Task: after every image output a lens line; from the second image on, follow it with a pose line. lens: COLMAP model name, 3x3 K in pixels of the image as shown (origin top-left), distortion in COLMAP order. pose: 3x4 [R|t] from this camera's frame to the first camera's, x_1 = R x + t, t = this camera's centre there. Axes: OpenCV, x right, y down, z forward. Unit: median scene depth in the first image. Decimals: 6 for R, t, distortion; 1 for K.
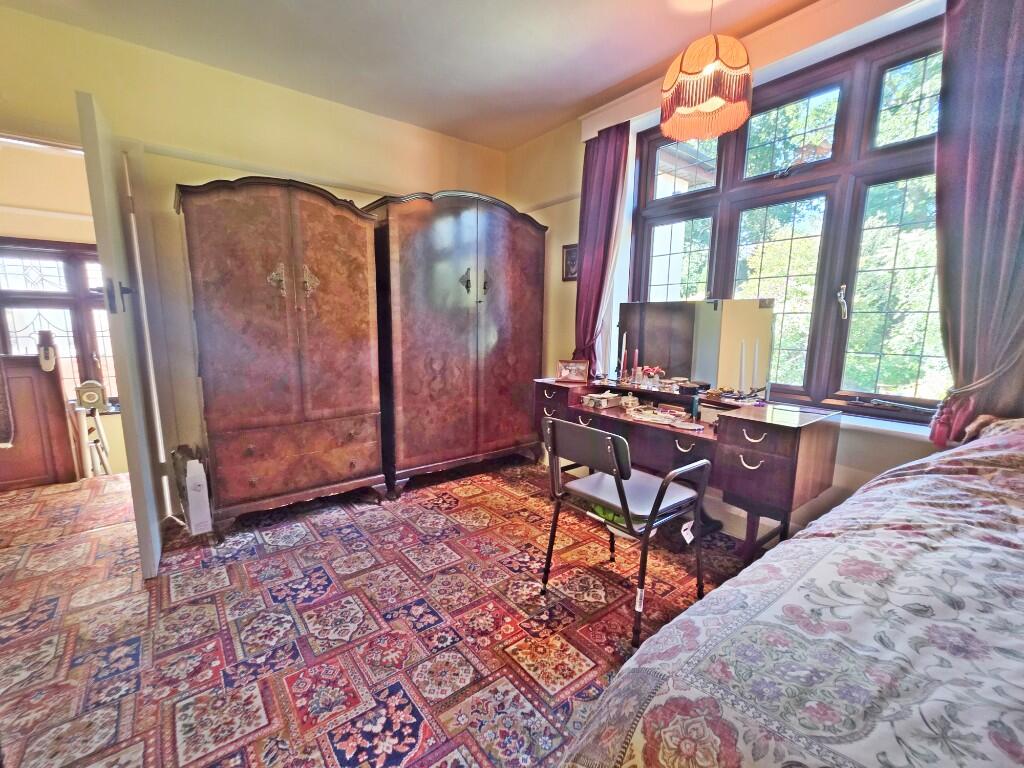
lens RADIAL K [[431.1, 0, 503.0], [0, 431.1, 391.7], [0, 0, 1]] dist [0.017645, 0.000260]
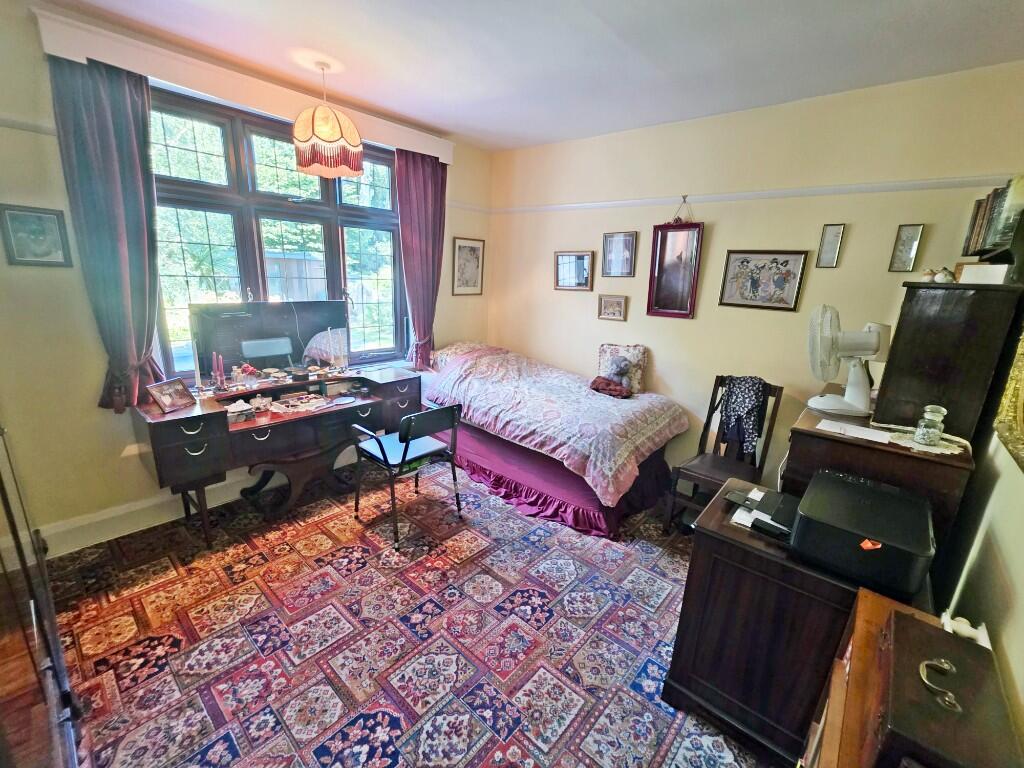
lens RADIAL K [[431.1, 0, 514.9], [0, 431.1, 386.5], [0, 0, 1]] dist [0.017645, 0.000260]
pose [[-0.180899, -0.264703, 0.947211, -1.225318], [0.118402, 0.950234, 0.288160, -0.376785], [-0.976349, 0.164280, -0.140555, 0.875245]]
